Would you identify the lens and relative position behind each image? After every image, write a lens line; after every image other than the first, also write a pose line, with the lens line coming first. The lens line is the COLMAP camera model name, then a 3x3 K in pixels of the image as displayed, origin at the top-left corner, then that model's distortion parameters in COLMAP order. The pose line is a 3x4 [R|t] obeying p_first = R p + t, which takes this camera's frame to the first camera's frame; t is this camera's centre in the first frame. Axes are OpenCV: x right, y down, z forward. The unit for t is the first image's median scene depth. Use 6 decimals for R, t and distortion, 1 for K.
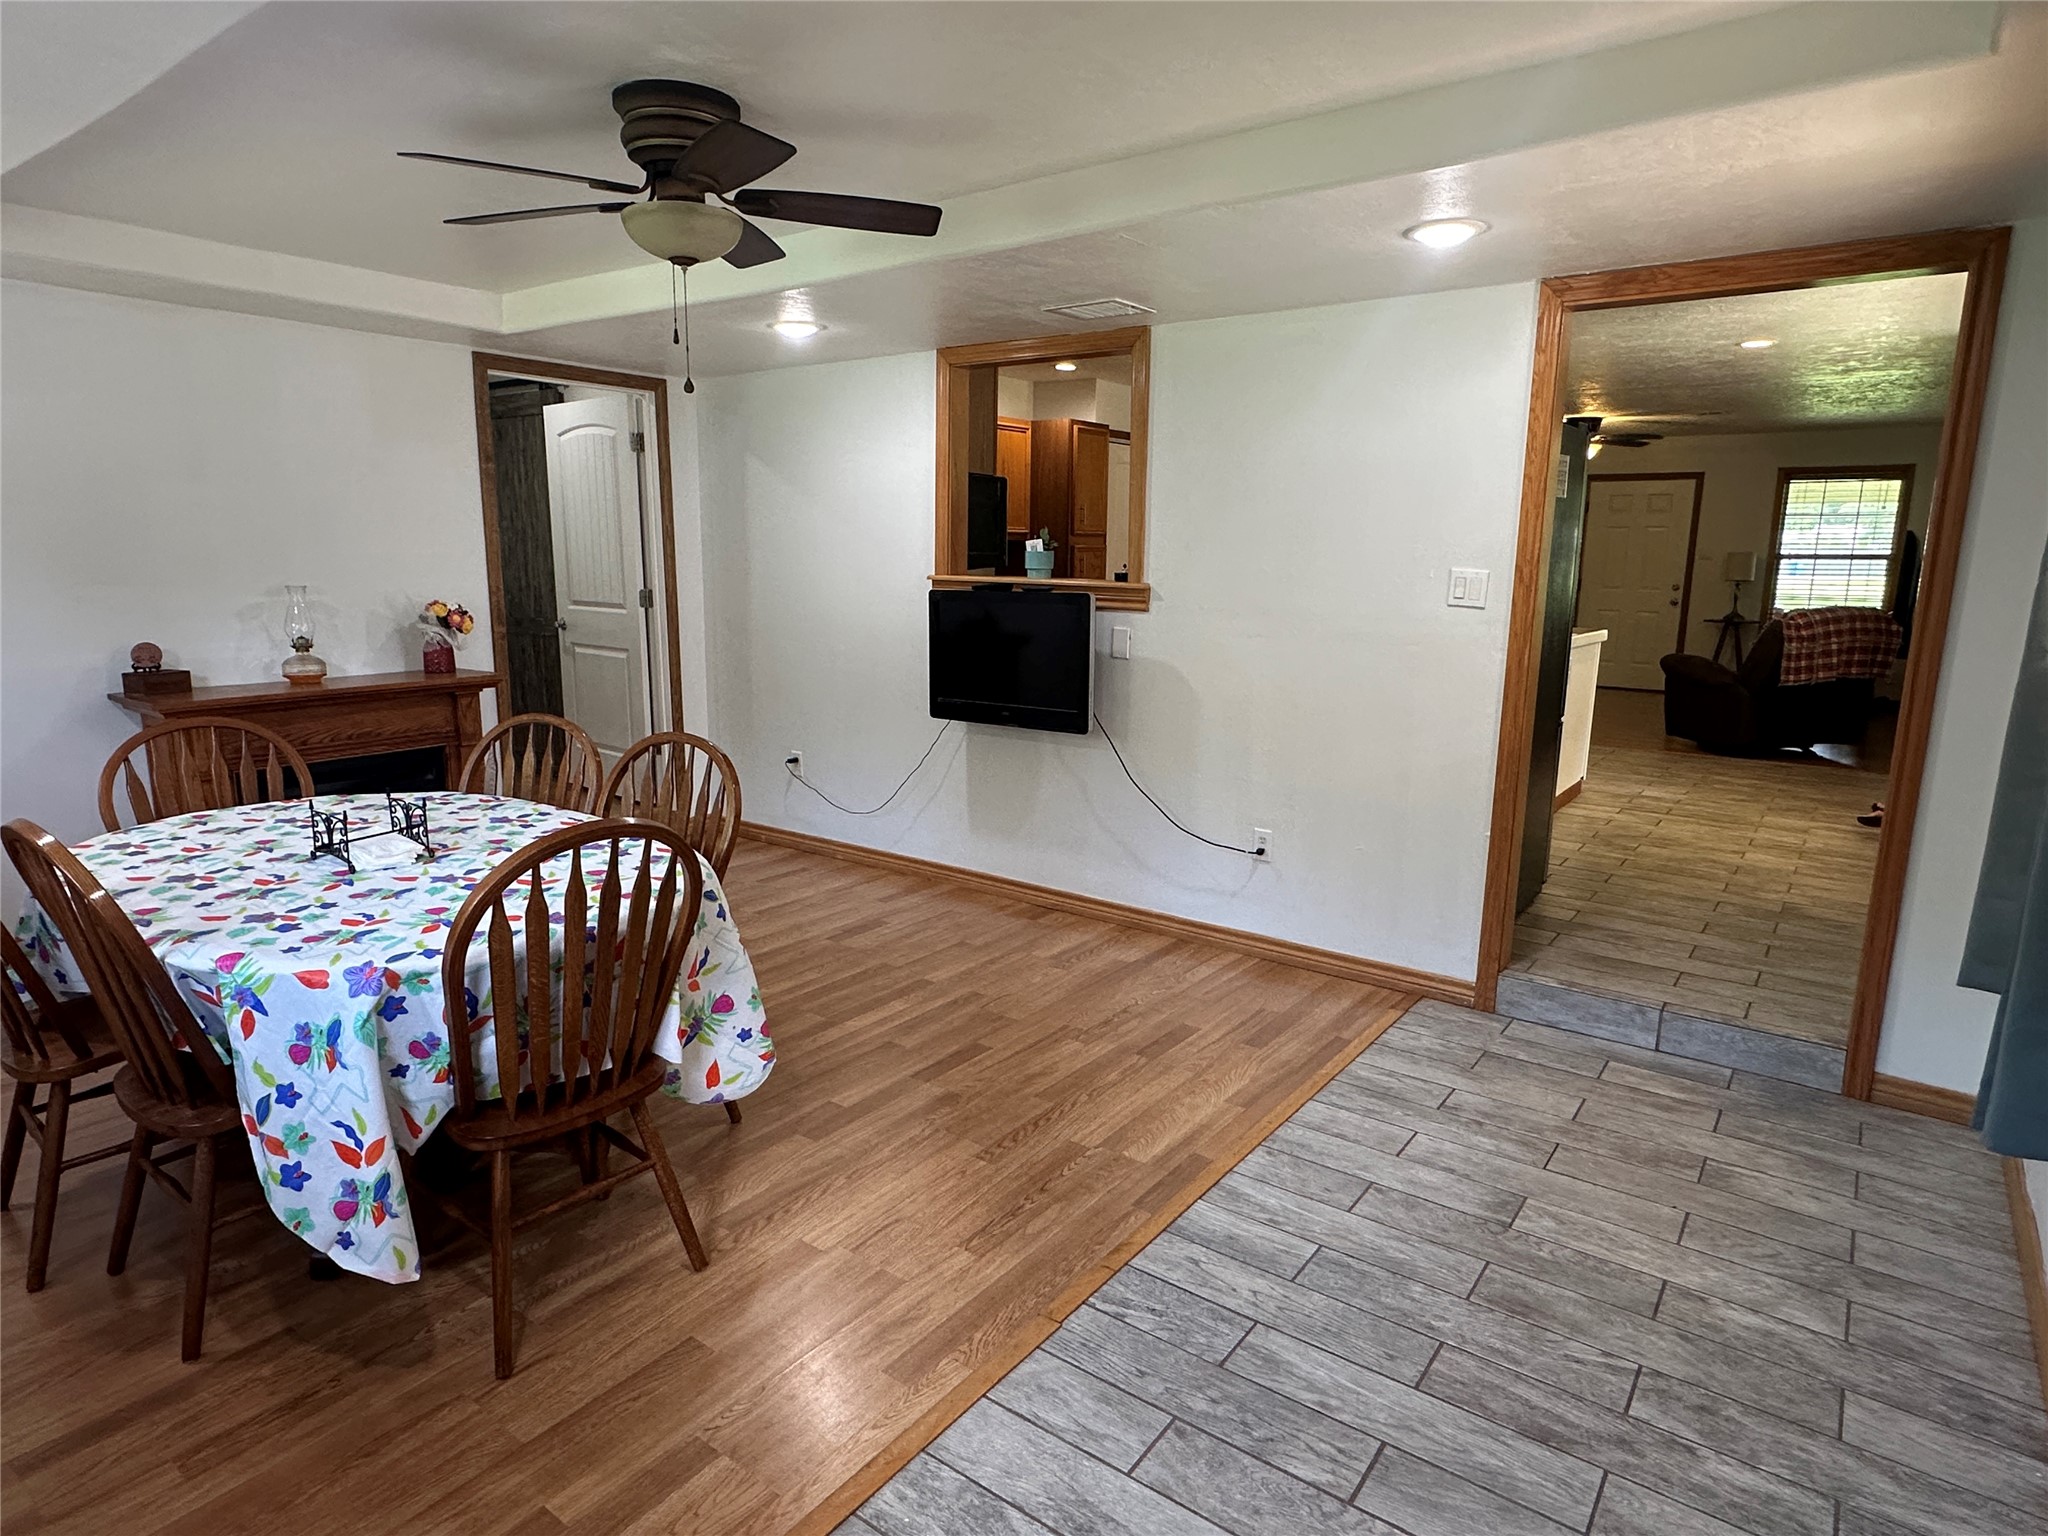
lens RADIAL K [[1172.6, 0, 1023.4], [0, 1172.6, 772.8], [0, 0, 1]] dist [-0.000791, -0.000174]
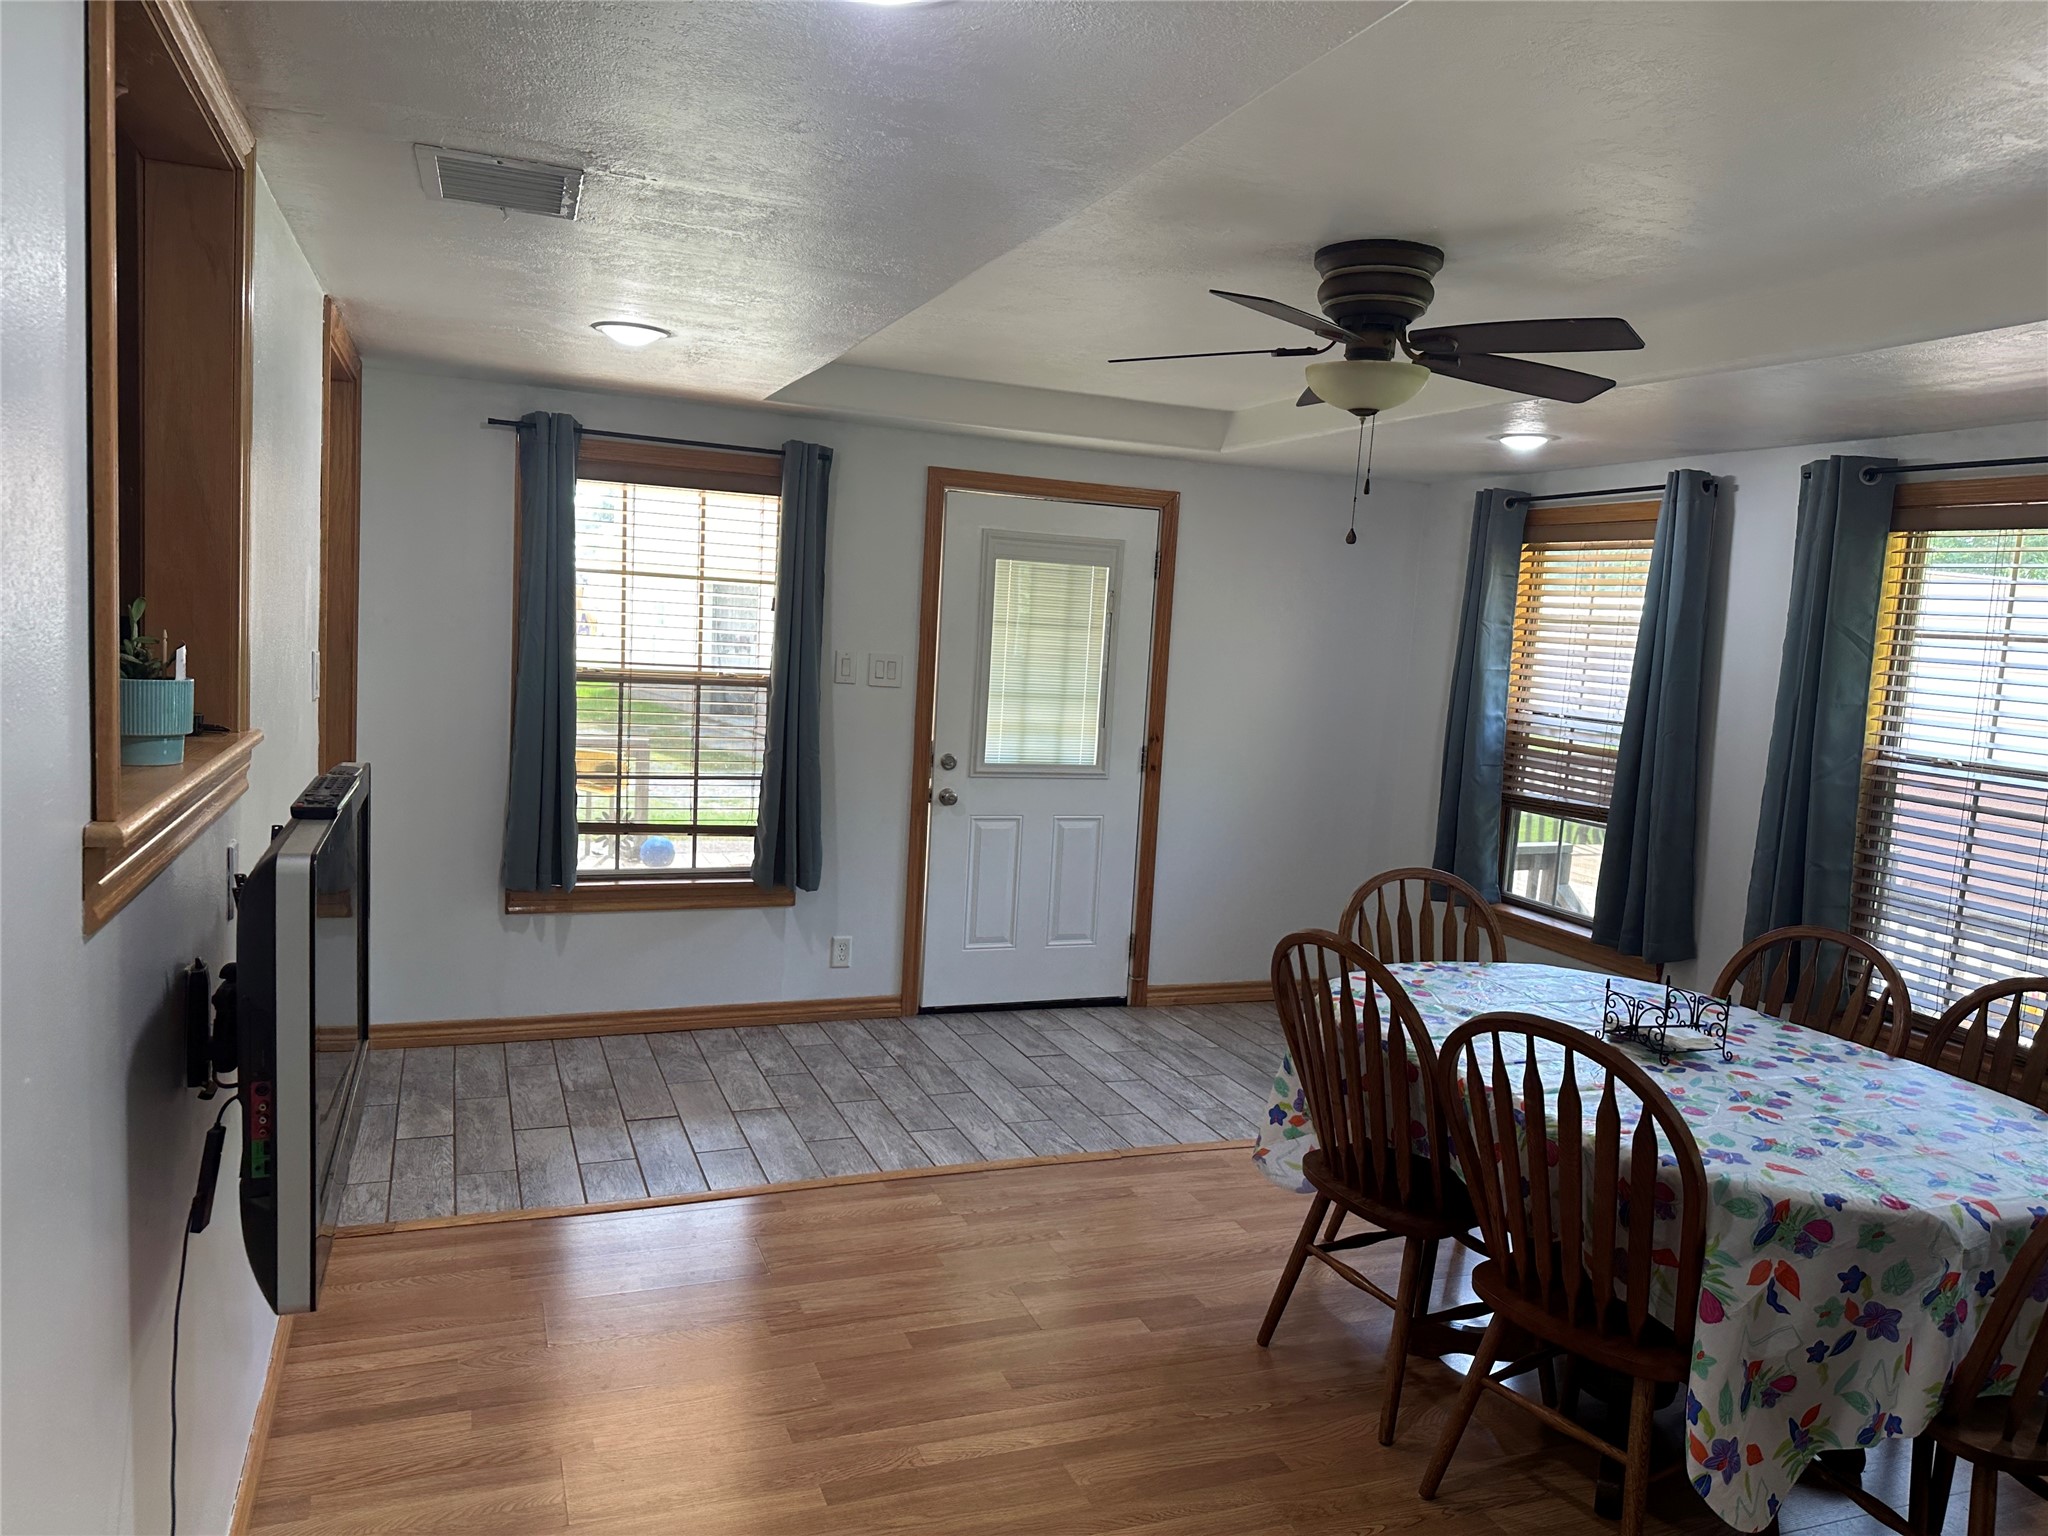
lens RADIAL K [[1431.4, 0, 1026.4], [0, 1431.4, 765.0], [0, 0, 1]] dist [0.000811, 0.000149]
pose [[-0.846652, -0.111899, 0.520250, -0.750043], [0.035579, 0.963551, 0.265149, -0.500345], [-0.530957, 0.242999, -0.811811, 2.314993]]
